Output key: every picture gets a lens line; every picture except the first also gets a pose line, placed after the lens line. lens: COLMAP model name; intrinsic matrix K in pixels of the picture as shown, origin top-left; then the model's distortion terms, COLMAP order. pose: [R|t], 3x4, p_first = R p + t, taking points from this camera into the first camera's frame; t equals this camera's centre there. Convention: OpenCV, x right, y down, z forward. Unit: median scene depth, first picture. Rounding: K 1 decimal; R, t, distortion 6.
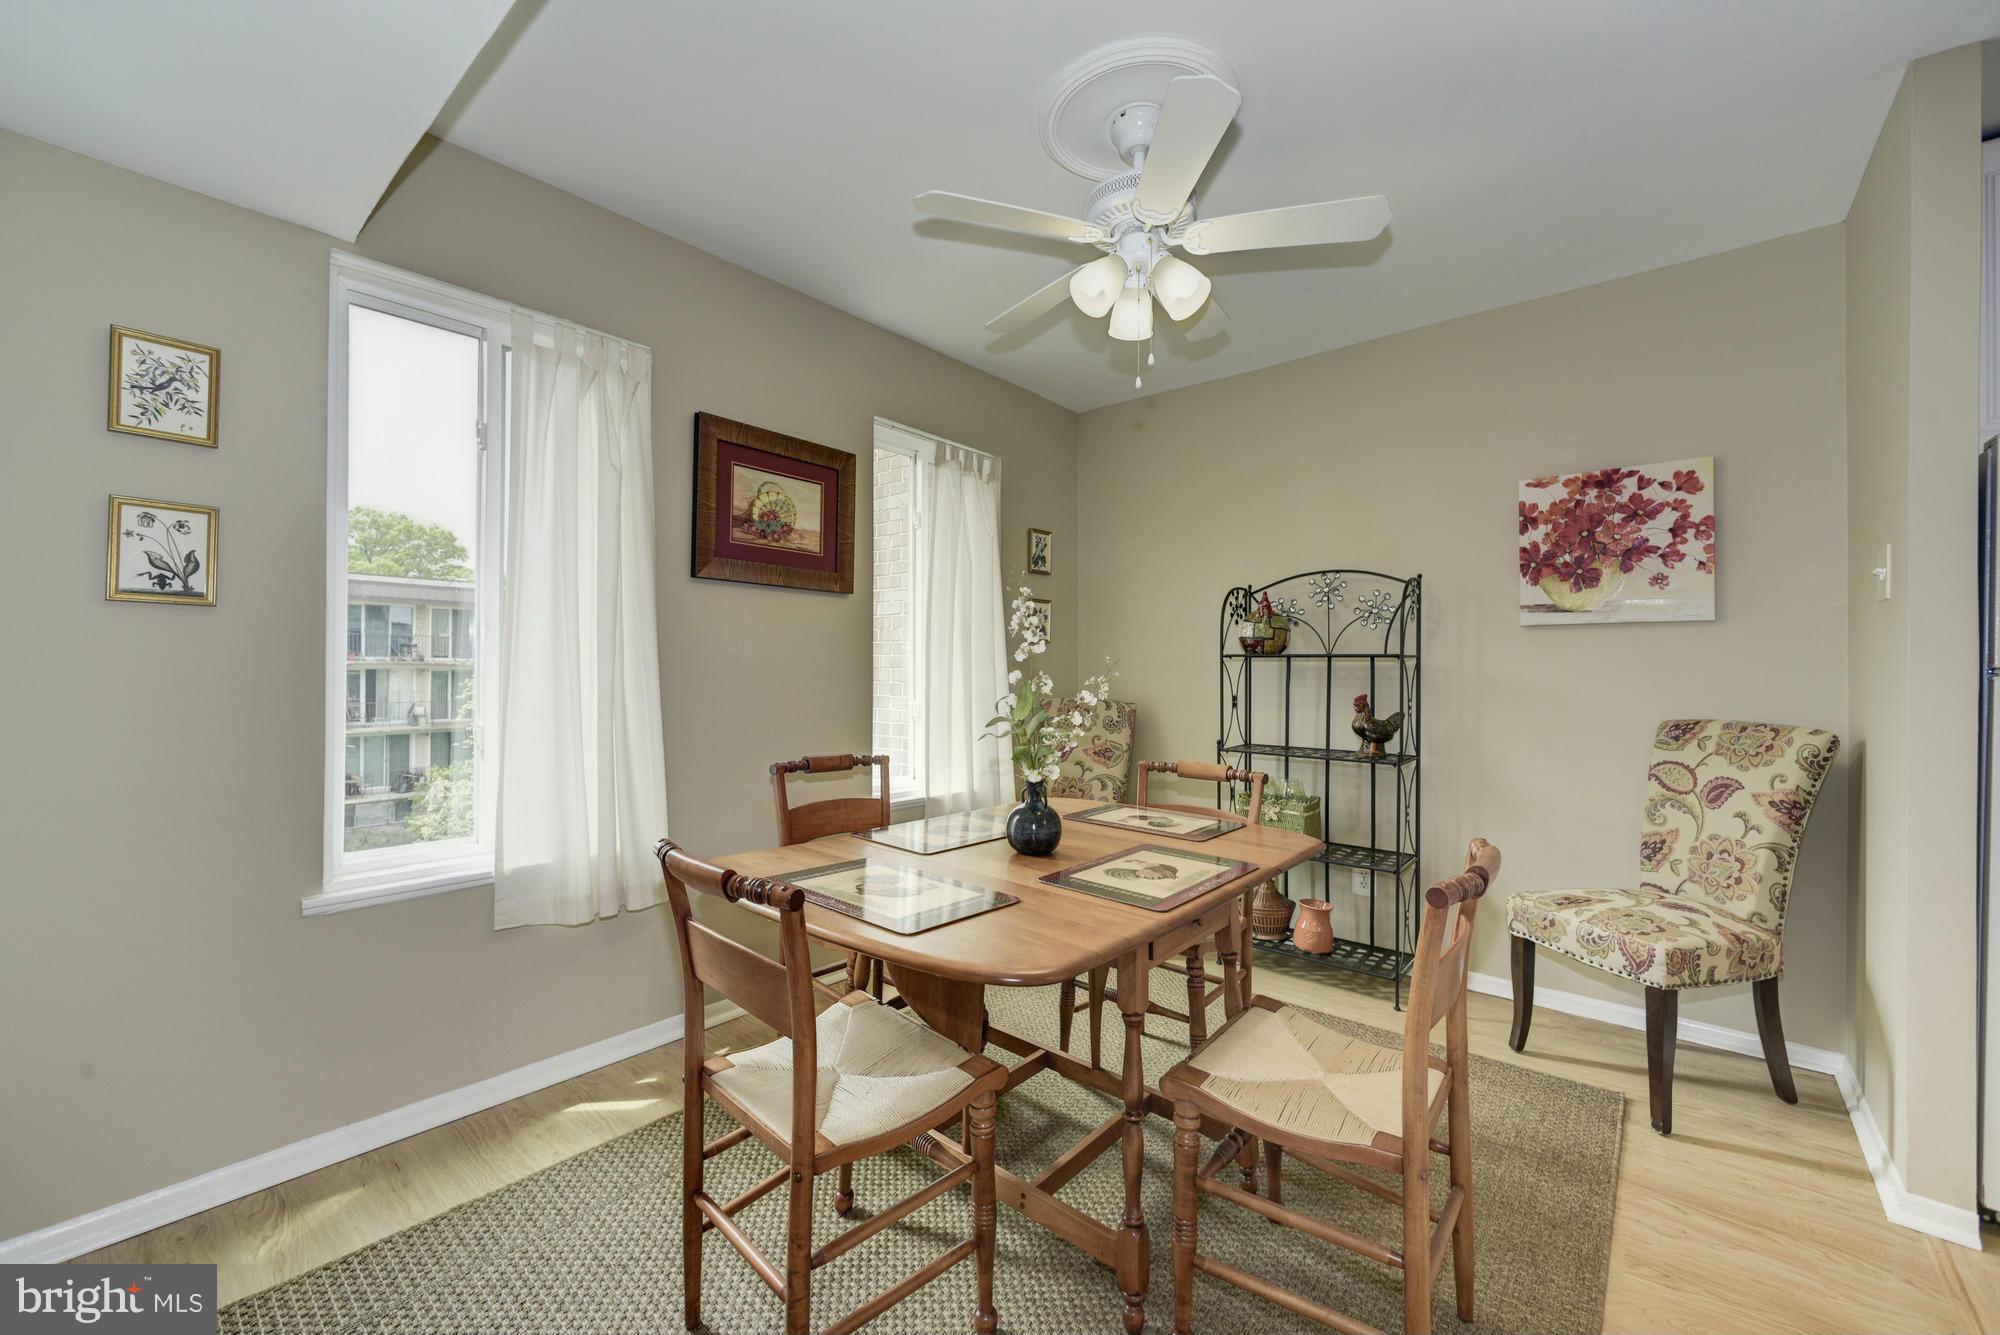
lens RADIAL K [[780.8, 0, 1005.8], [0, 780.8, 665.0], [0, 0, 1]] dist [0.000301, -0.000106]
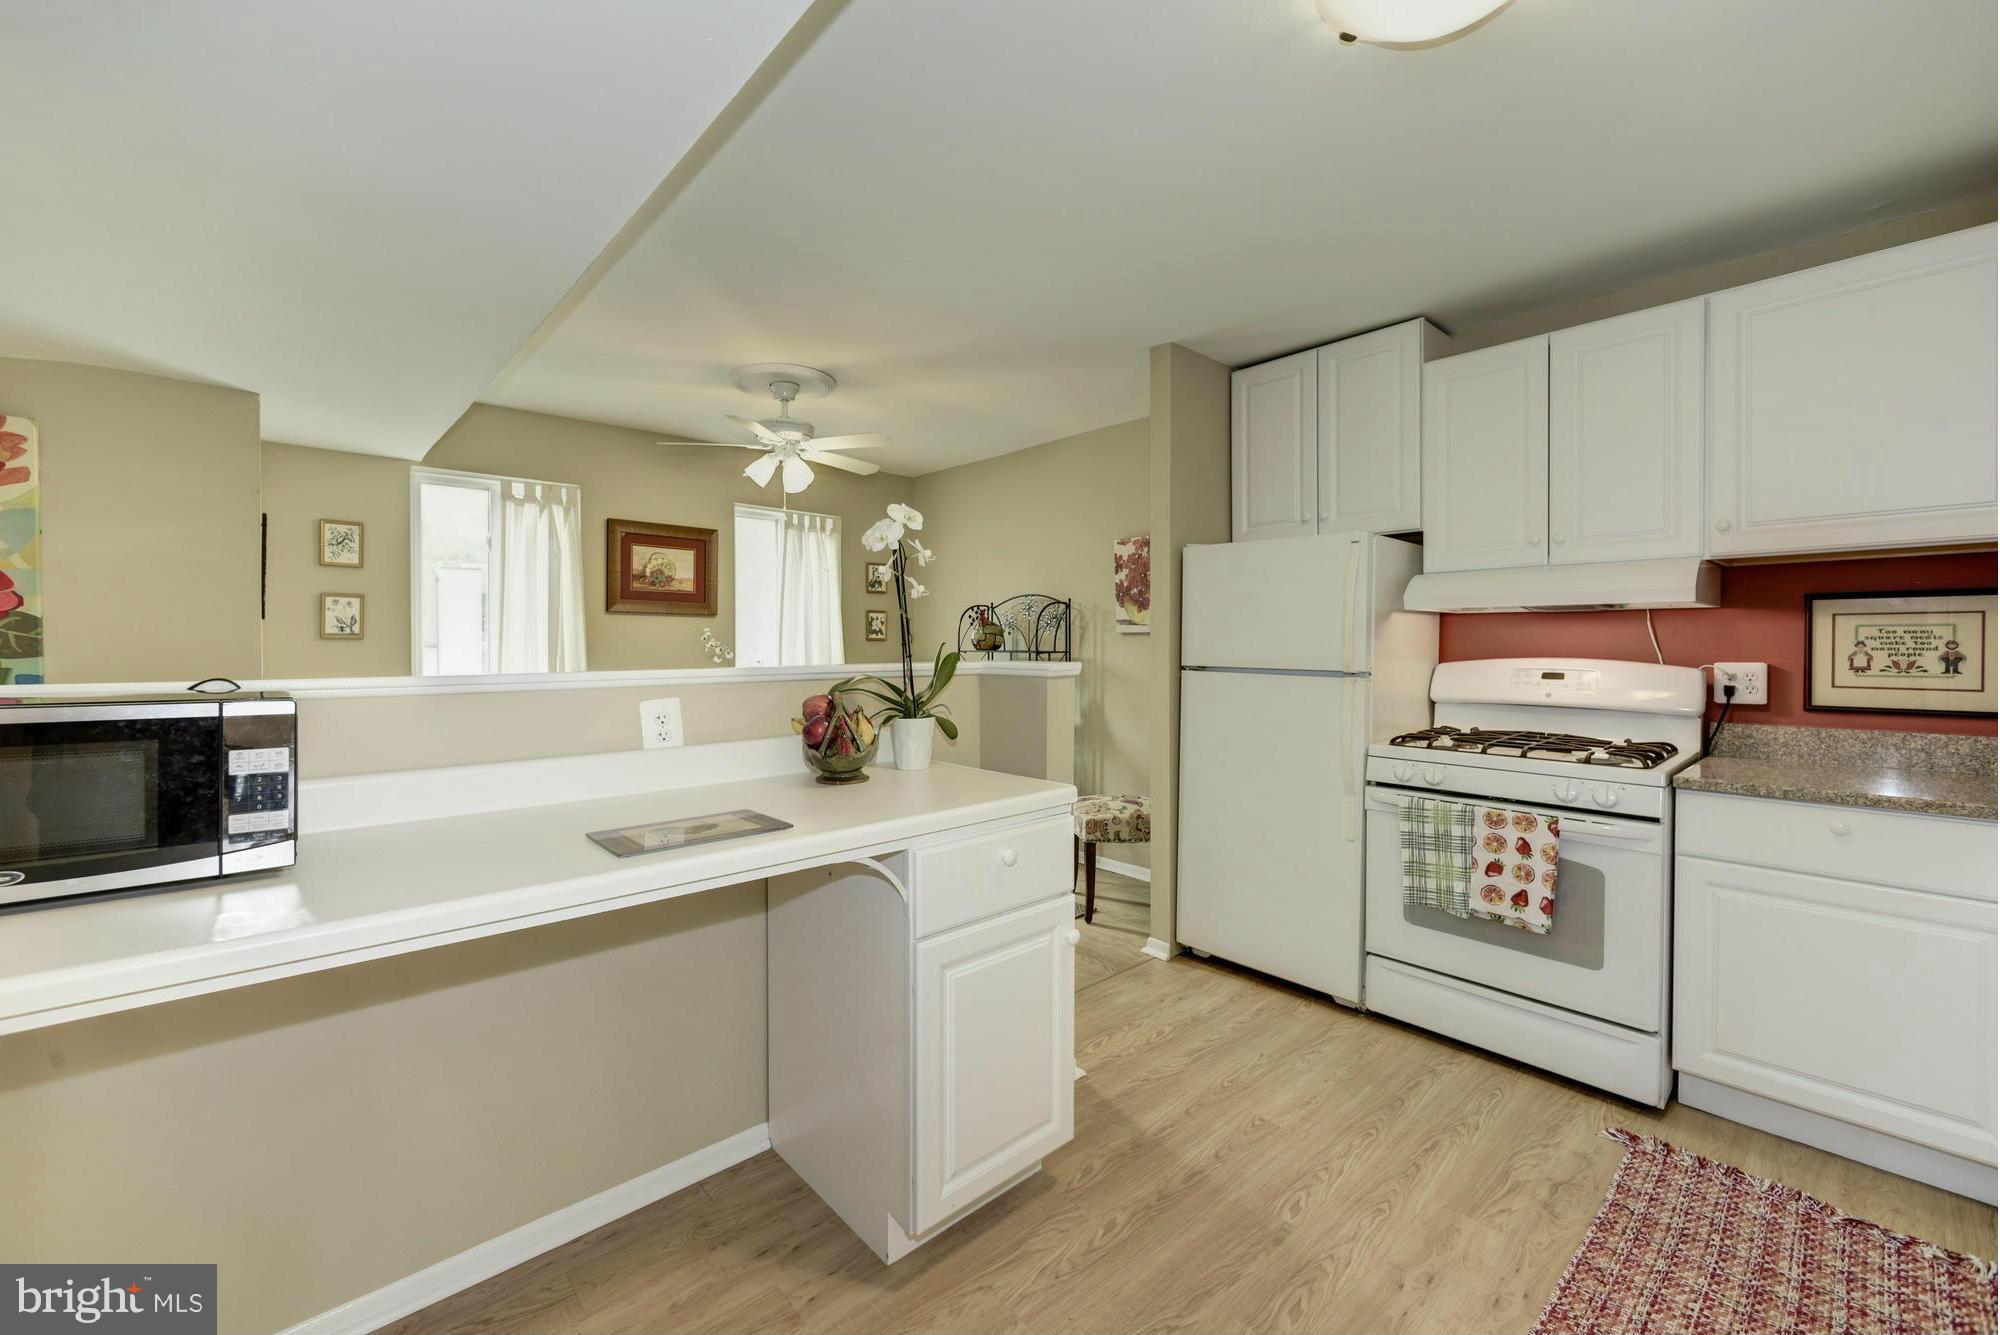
lens RADIAL K [[778.9, 0, 1002.8], [0, 778.9, 650.4], [0, 0, 1]] dist [-0.001544, -0.000154]
pose [[0.992720, -0.003798, -0.120388, 0.664949], [0.005254, 0.999917, 0.011778, -0.037441], [0.120333, -0.012325, 0.992657, -0.613986]]
